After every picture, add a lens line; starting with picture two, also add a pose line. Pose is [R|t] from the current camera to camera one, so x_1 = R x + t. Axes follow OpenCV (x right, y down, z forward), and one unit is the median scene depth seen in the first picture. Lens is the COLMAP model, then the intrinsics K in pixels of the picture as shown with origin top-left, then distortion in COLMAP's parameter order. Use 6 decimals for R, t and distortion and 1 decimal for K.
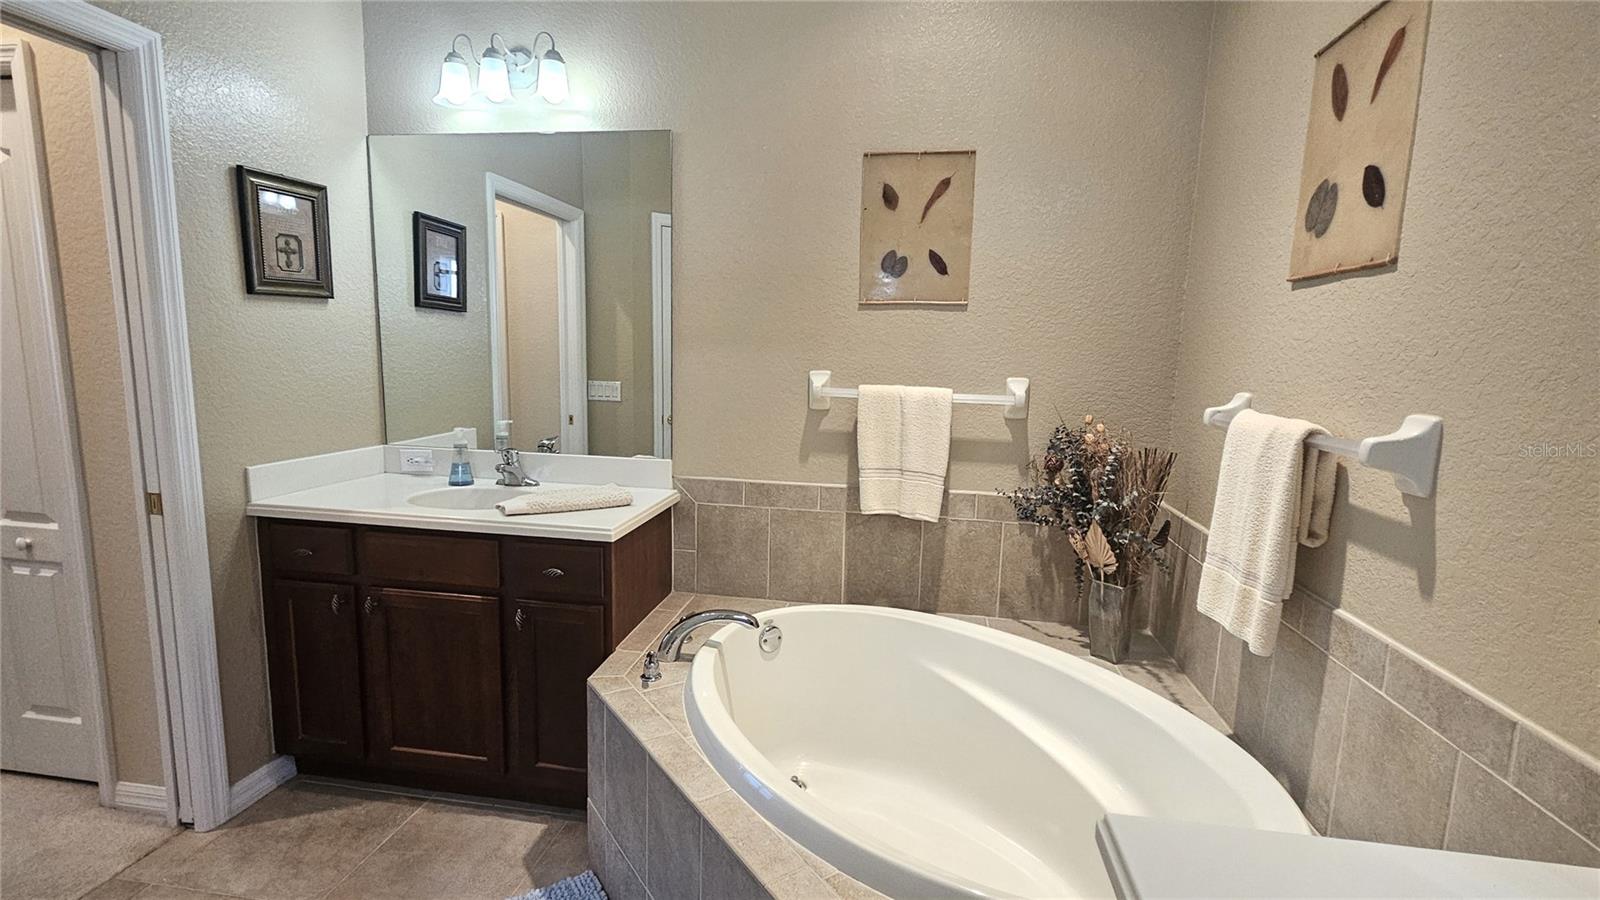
lens RADIAL K [[682.4, 0, 757.3], [0, 682.4, 444.9], [0, 0, 1]] dist [-0.000187, 0.000243]
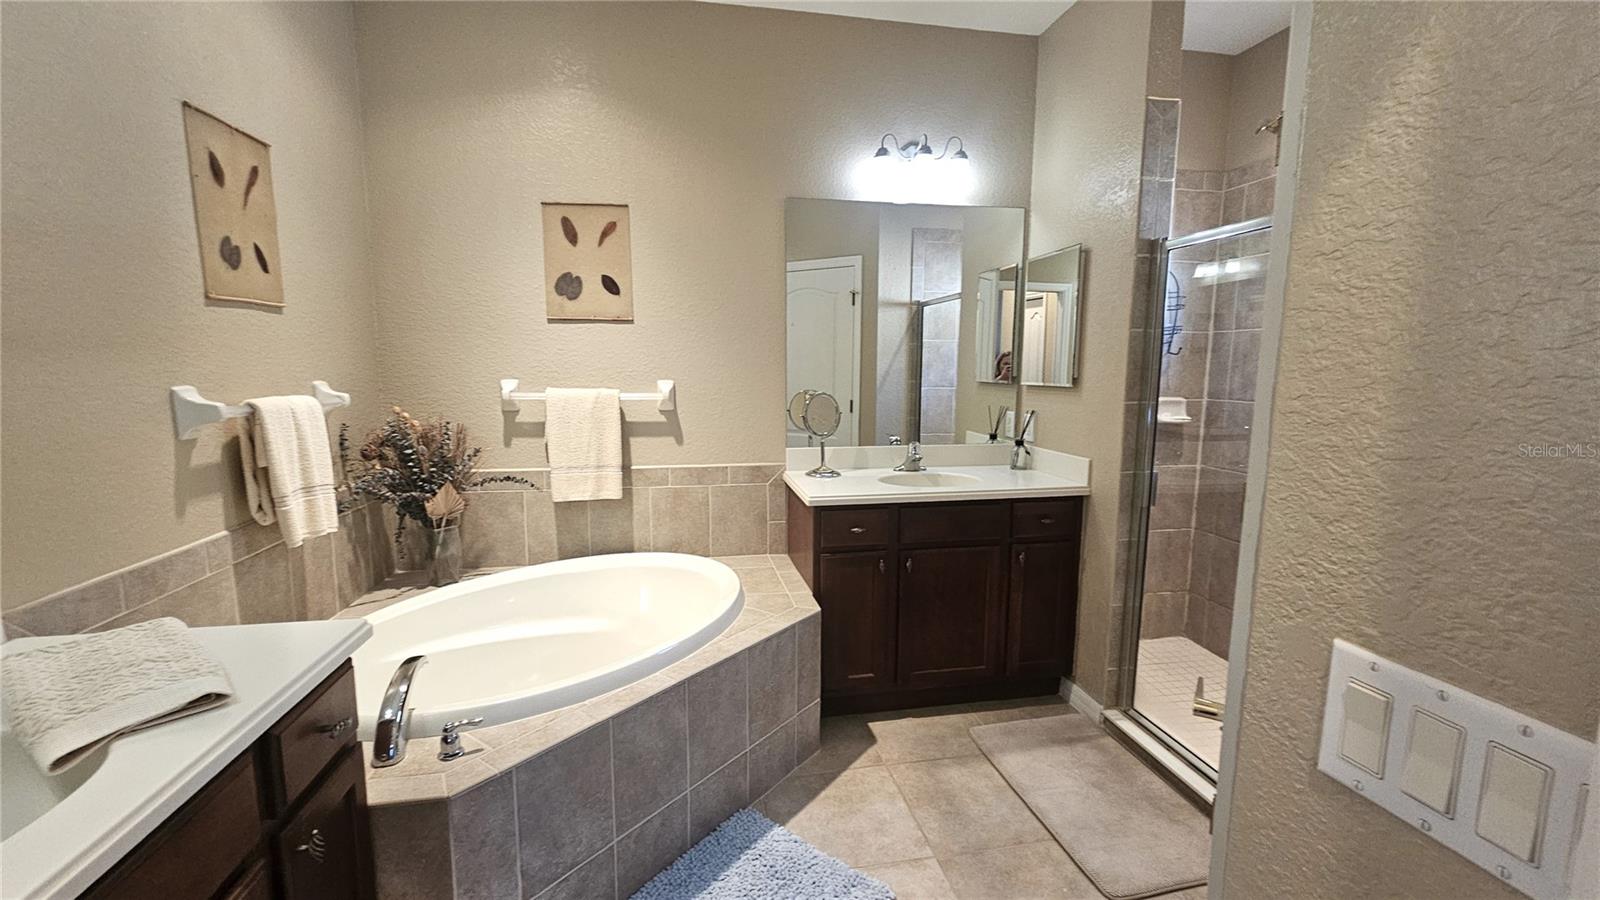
lens RADIAL K [[682.4, 0, 798.4], [0, 682.4, 453.5], [0, 0, 1]] dist [-0.000187, 0.000243]
pose [[-0.323631, -0.152332, 0.933840, -0.857277], [0.113754, 0.973532, 0.198230, -0.115192], [-0.939321, 0.170381, -0.297737, 0.652077]]
